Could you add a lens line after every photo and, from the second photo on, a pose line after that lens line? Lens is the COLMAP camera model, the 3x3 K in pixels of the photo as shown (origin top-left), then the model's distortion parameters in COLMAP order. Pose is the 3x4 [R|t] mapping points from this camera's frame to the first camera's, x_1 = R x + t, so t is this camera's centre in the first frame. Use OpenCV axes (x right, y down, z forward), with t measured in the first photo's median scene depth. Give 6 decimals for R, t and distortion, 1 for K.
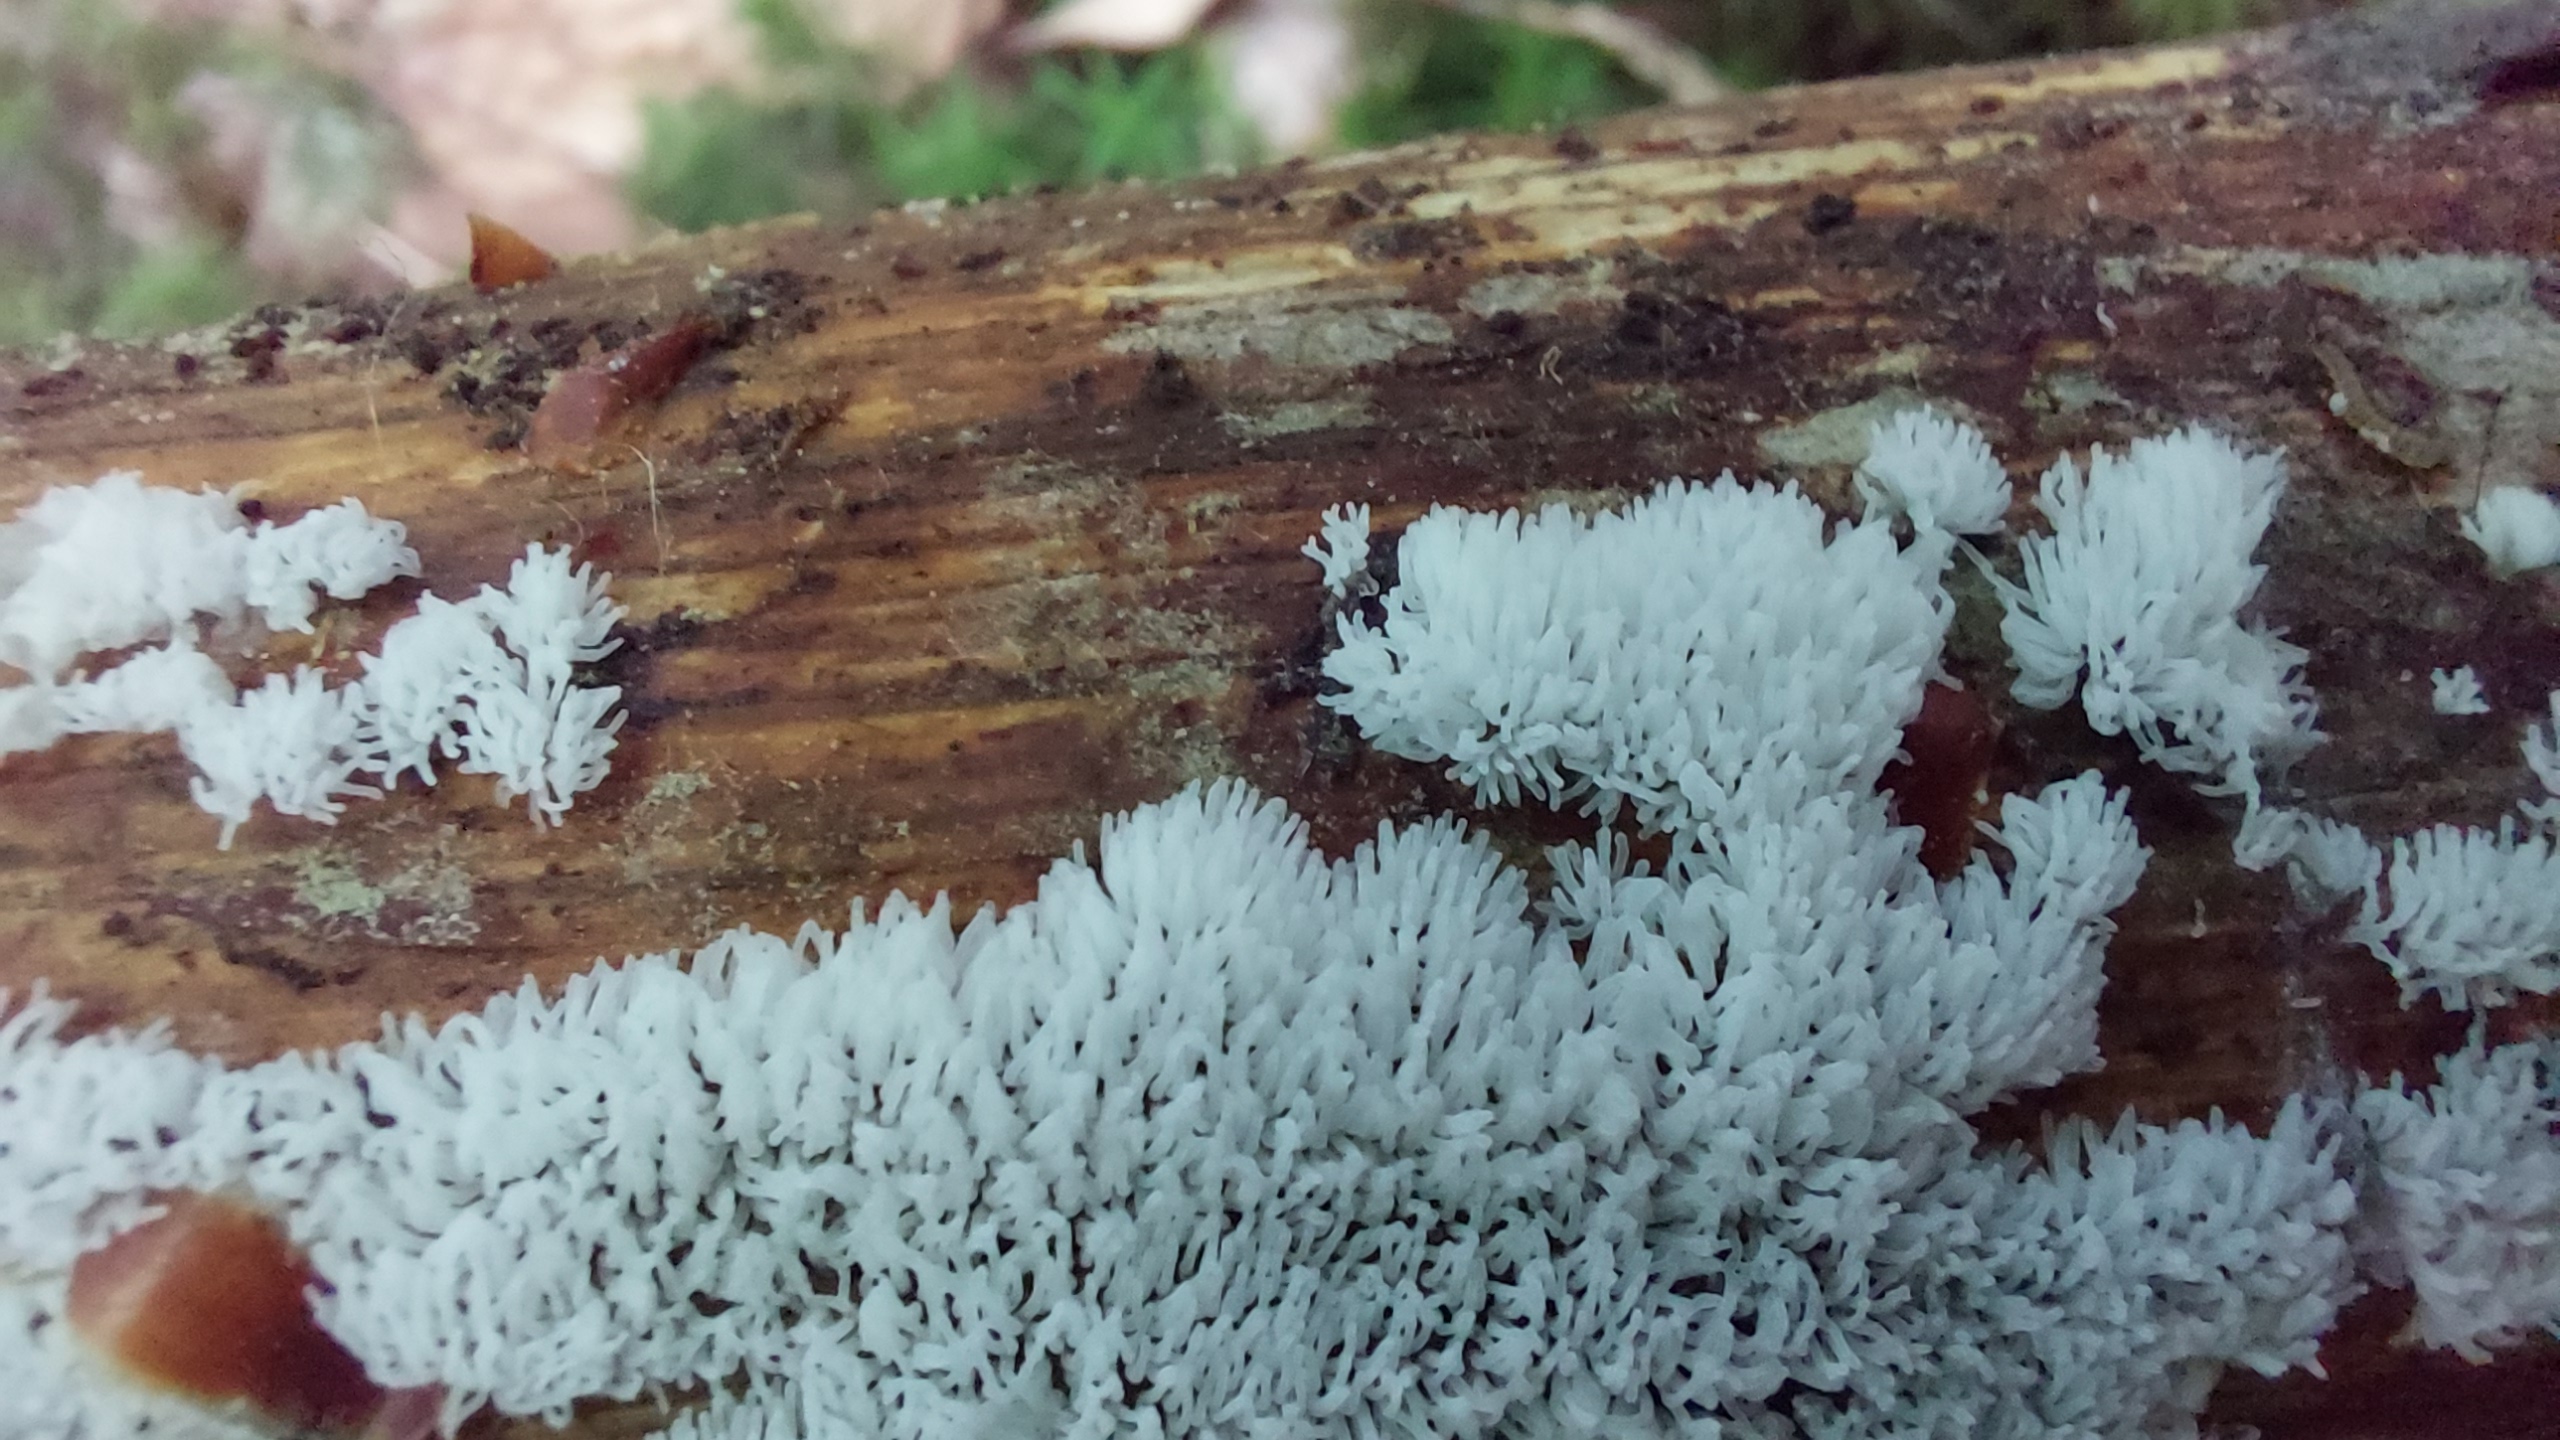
lens RADIAL K [[1802.0, 0, 1323.2], [0, 1802.0, 781.8], [0, 0, 1]] dist [-0.094078, 0.046293]
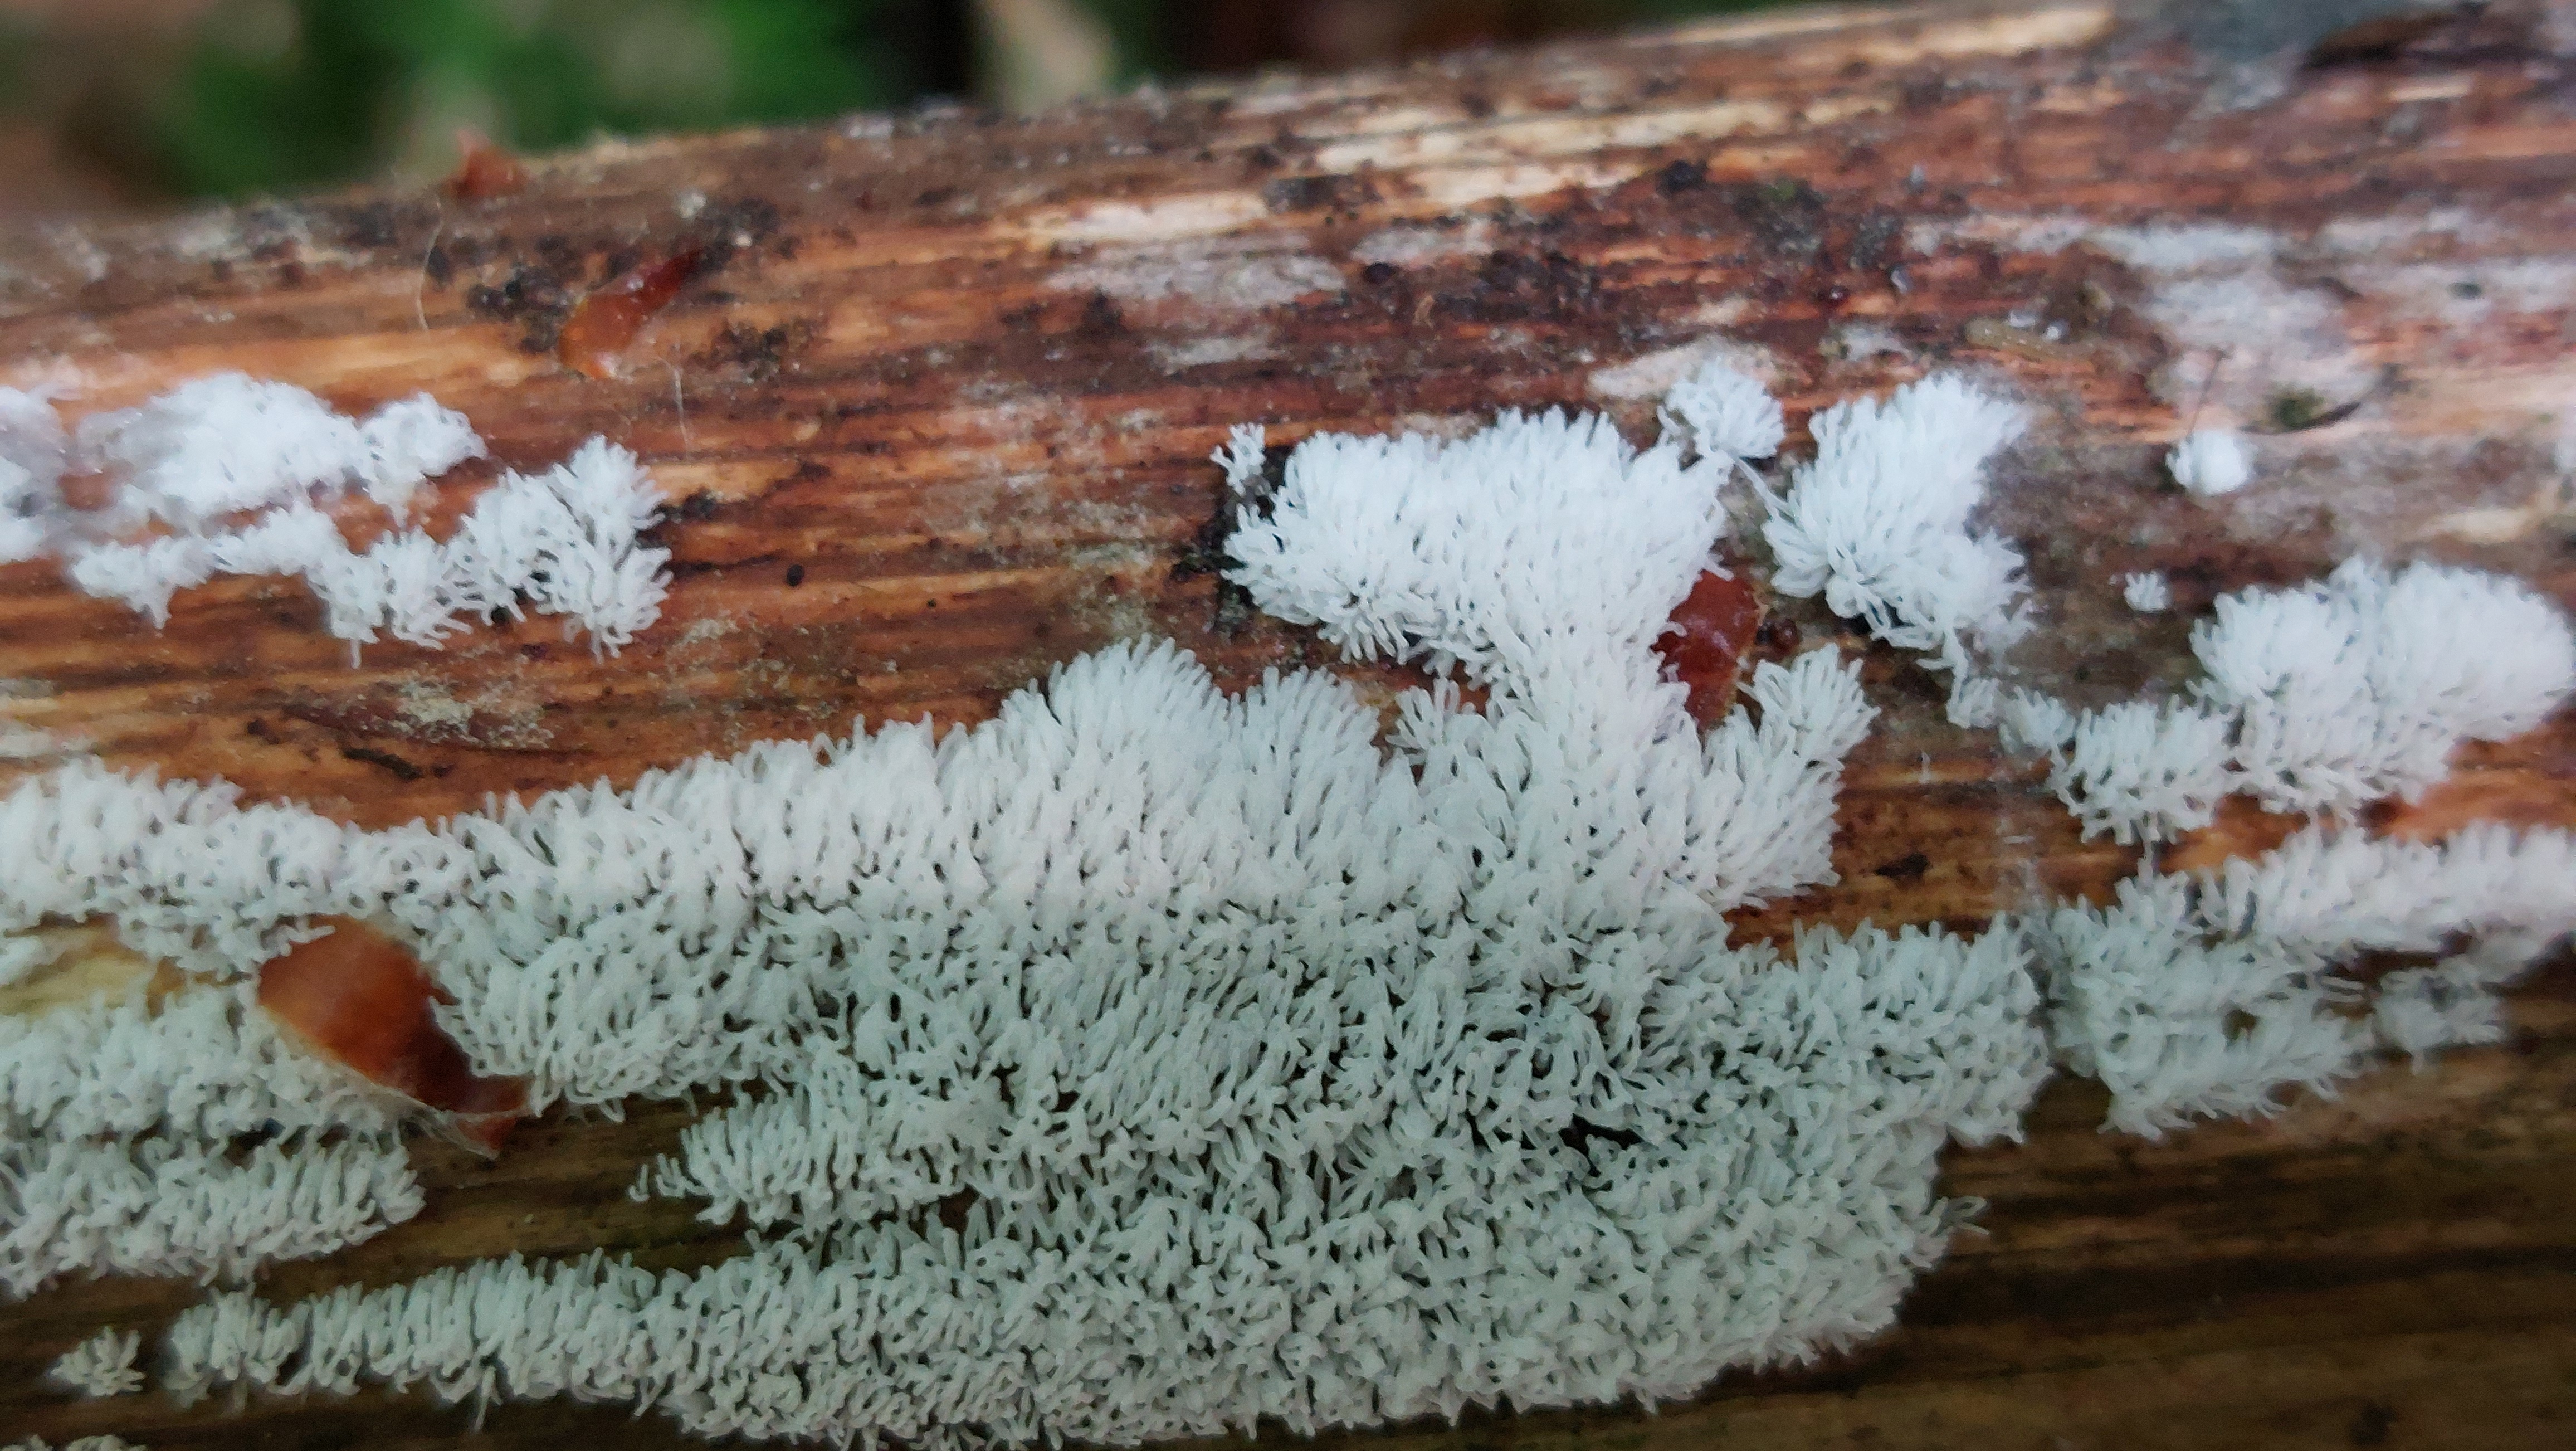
lens RADIAL K [[1920.8, 0, 1288.8], [0, 1920.8, 683.4], [0, 0, 1]] dist [0.002840, -0.136574]
pose [[0.999416, 0.023346, 0.024939, 0.013418], [-0.022870, 0.999553, -0.019237, 0.057459], [-0.025377, 0.018656, 0.999504, -0.366253]]
